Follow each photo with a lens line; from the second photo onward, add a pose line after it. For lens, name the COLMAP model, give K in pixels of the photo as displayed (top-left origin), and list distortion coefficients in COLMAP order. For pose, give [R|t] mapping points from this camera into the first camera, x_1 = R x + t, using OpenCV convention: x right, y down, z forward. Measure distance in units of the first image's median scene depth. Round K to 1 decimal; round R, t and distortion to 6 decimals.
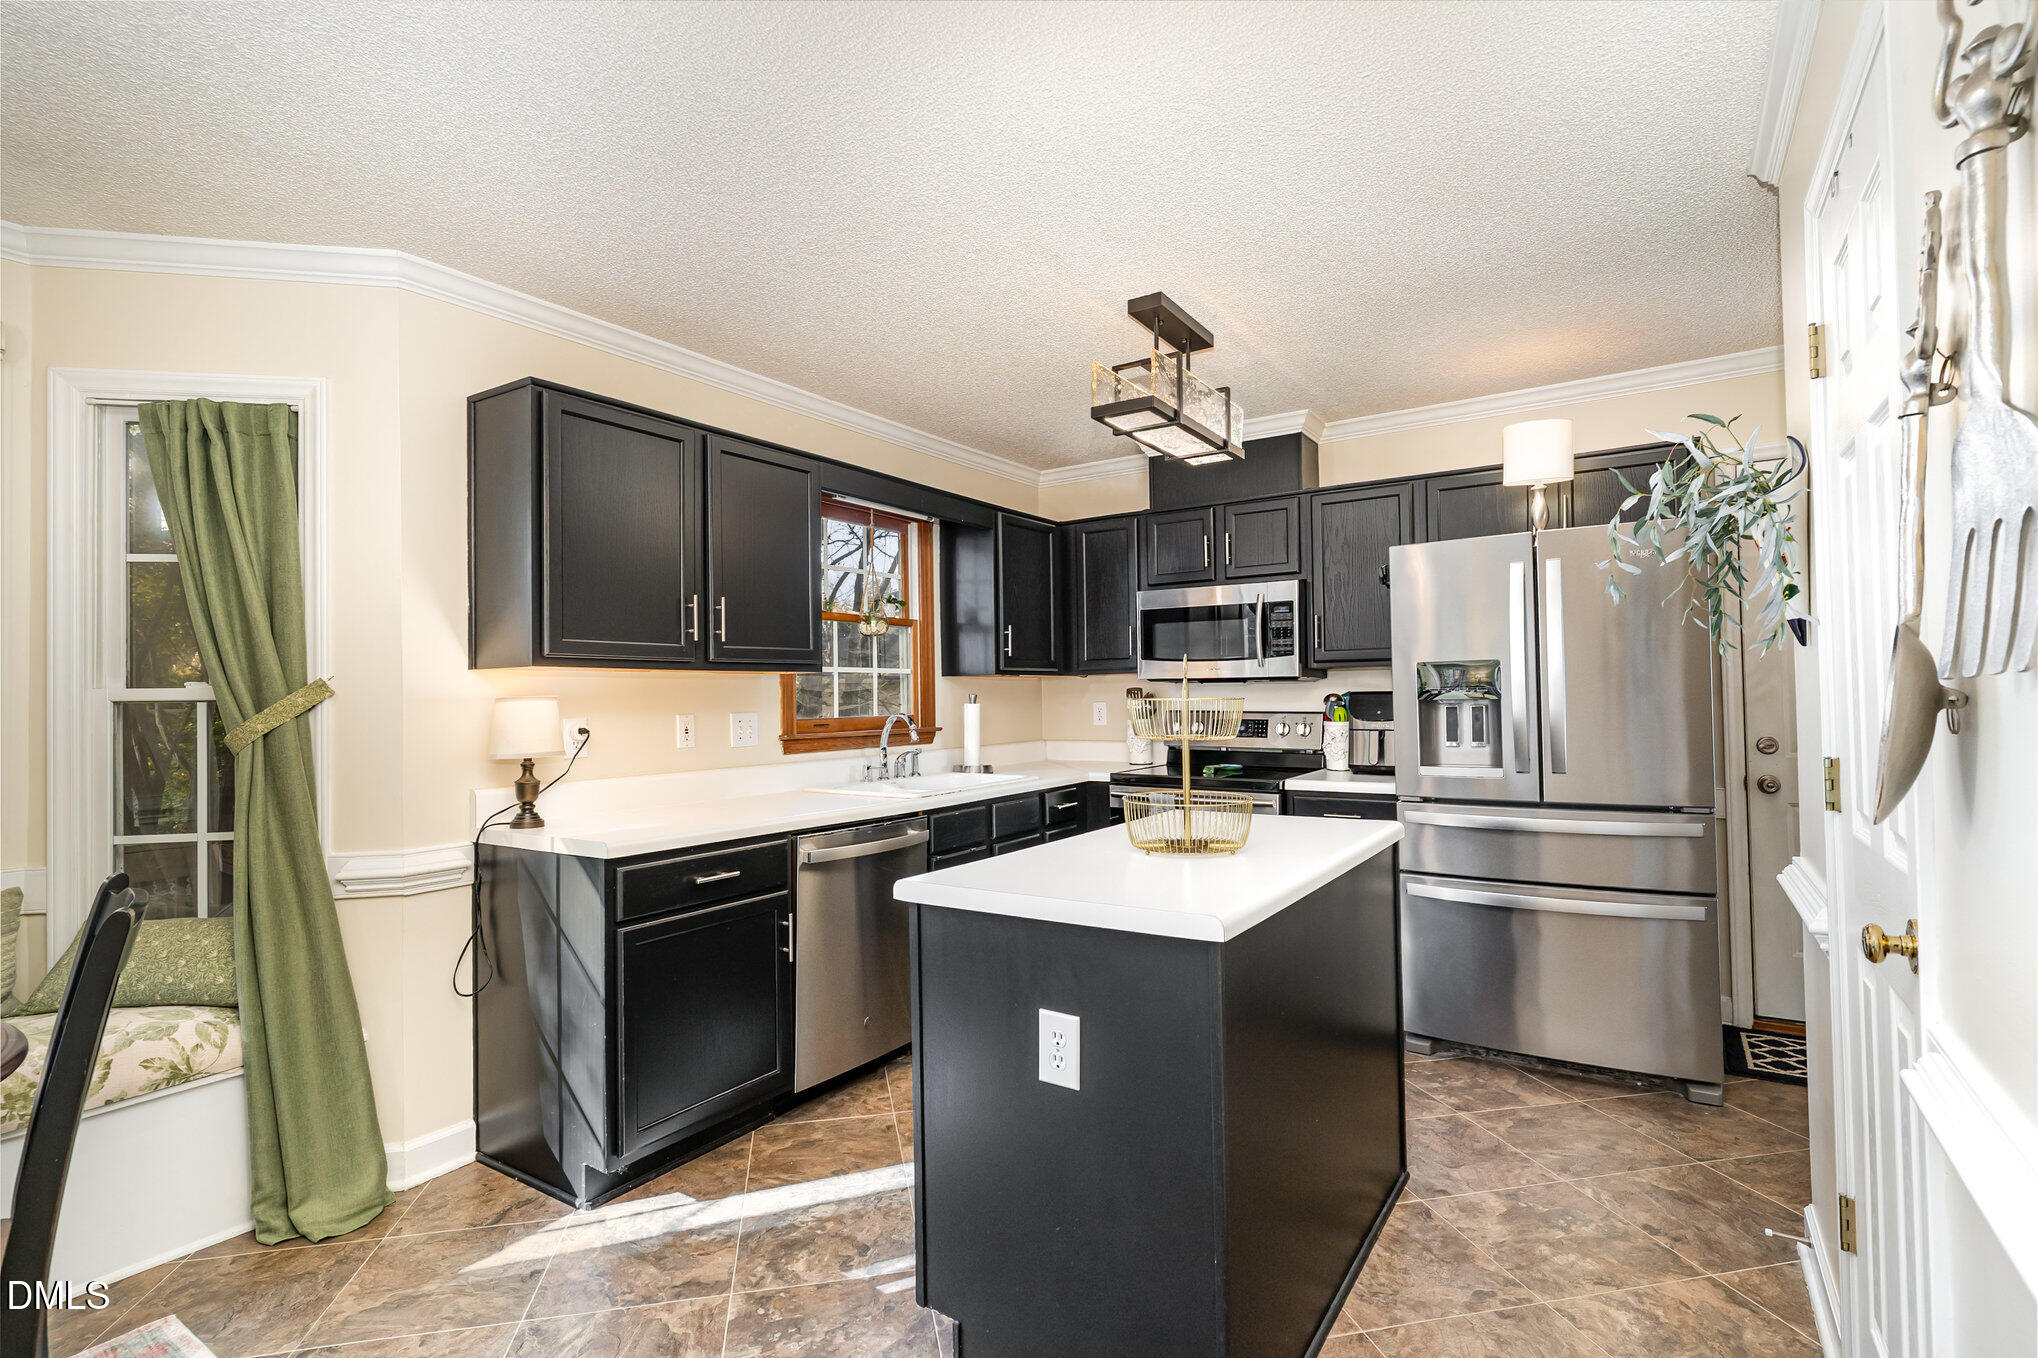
lens RADIAL K [[974.5, 0, 1020.7], [0, 974.5, 683.5], [0, 0, 1]] dist [0.002074, 0.000402]
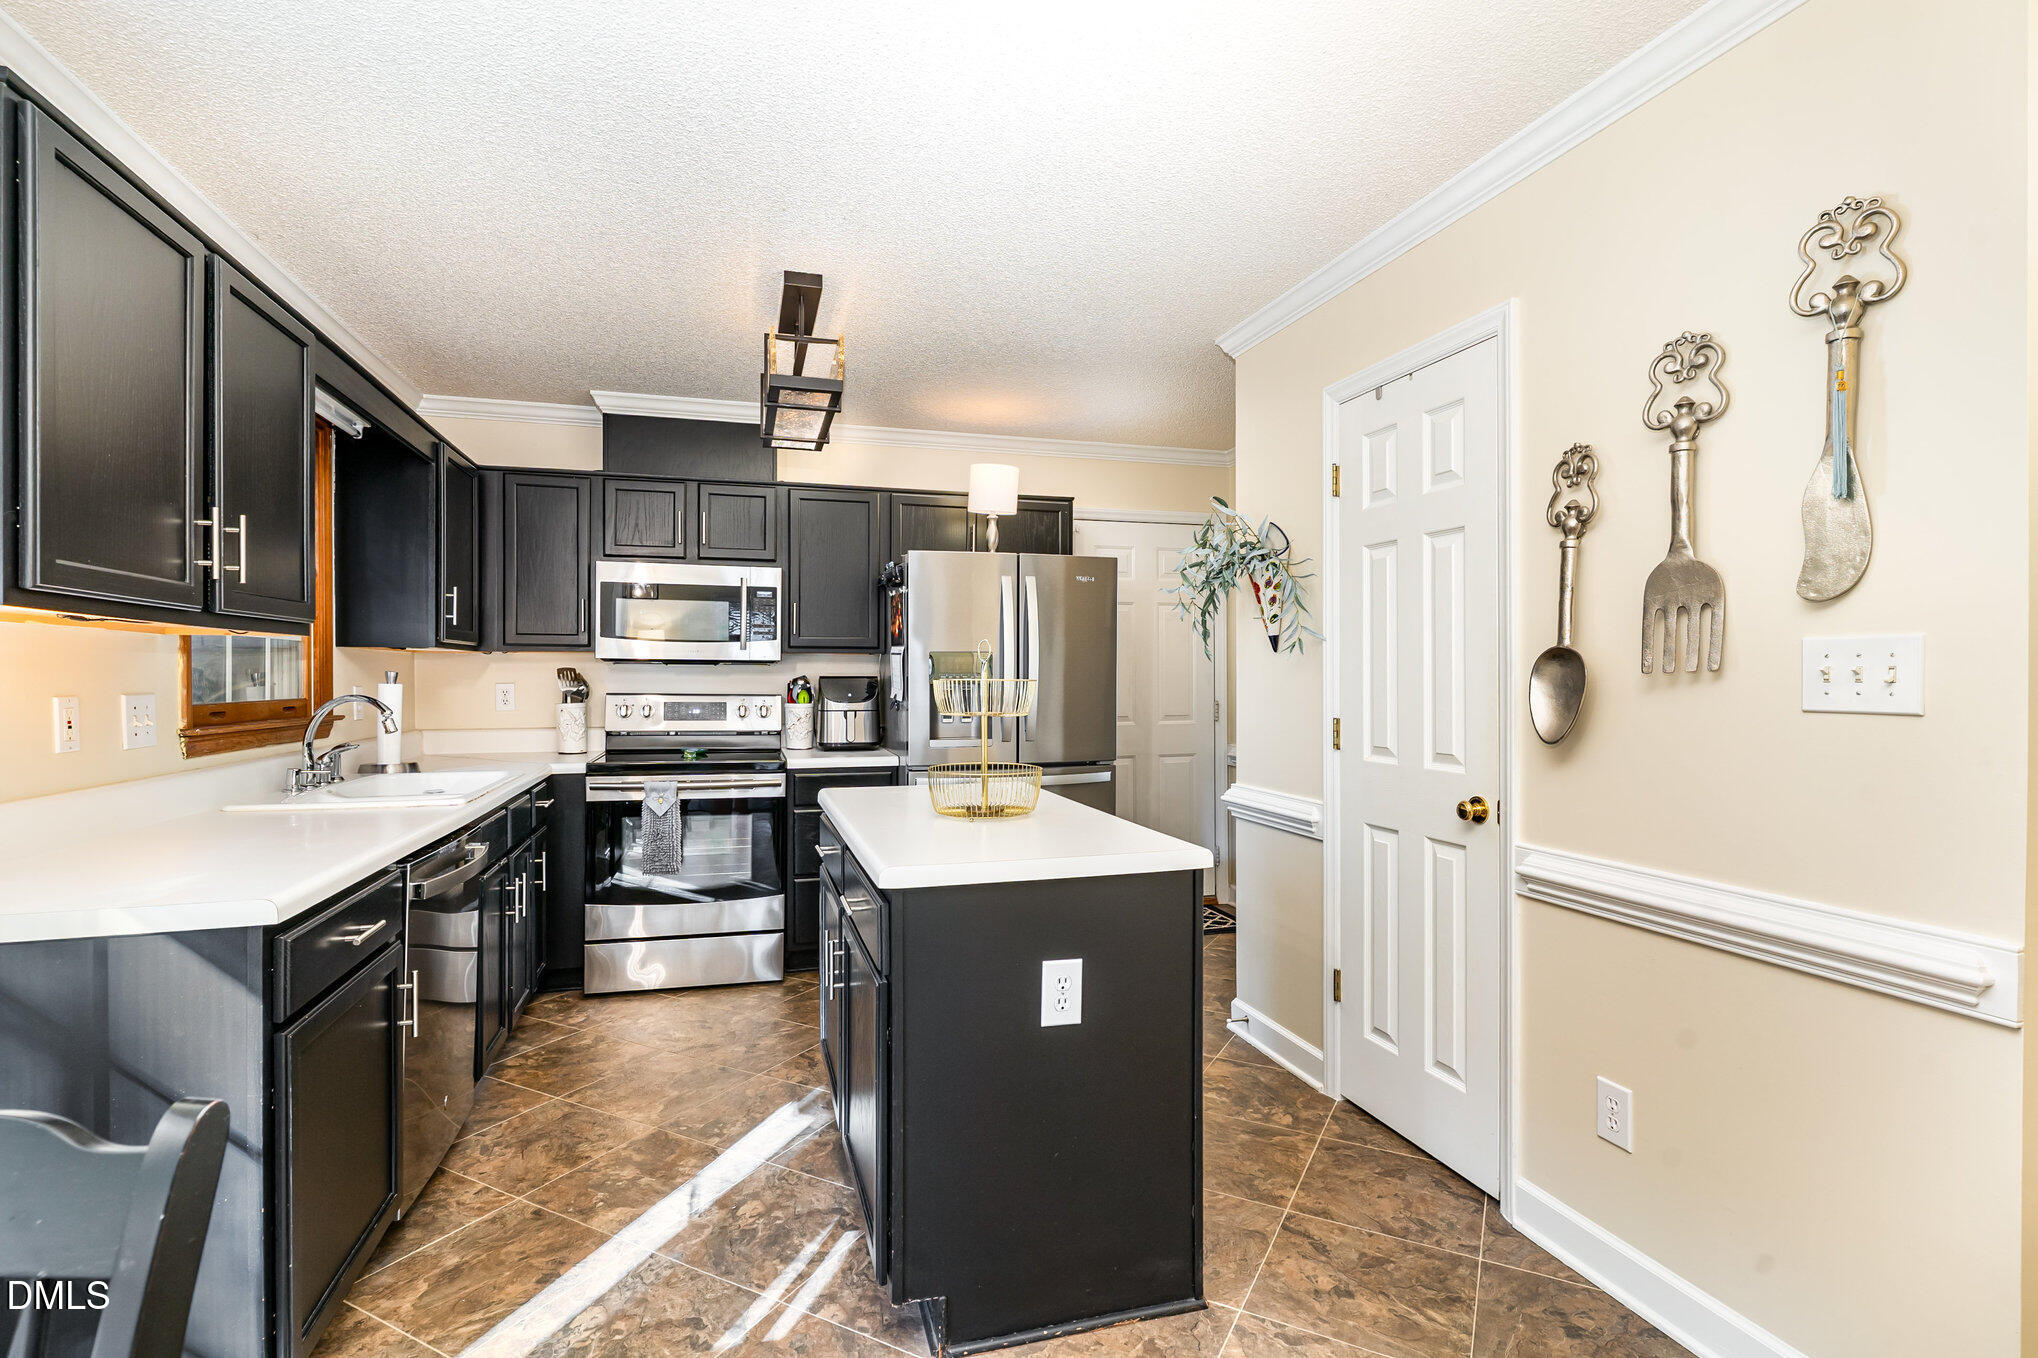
lens RADIAL K [[970.1, 0, 1019.0], [0, 970.1, 679.0], [0, 0, 1]] dist [-0.000426, 0.000148]
pose [[0.641233, 0.012342, 0.767247, -0.527828], [-0.019923, 0.999801, 0.000568, 0.011037], [-0.767087, -0.015650, 0.641352, 0.208367]]
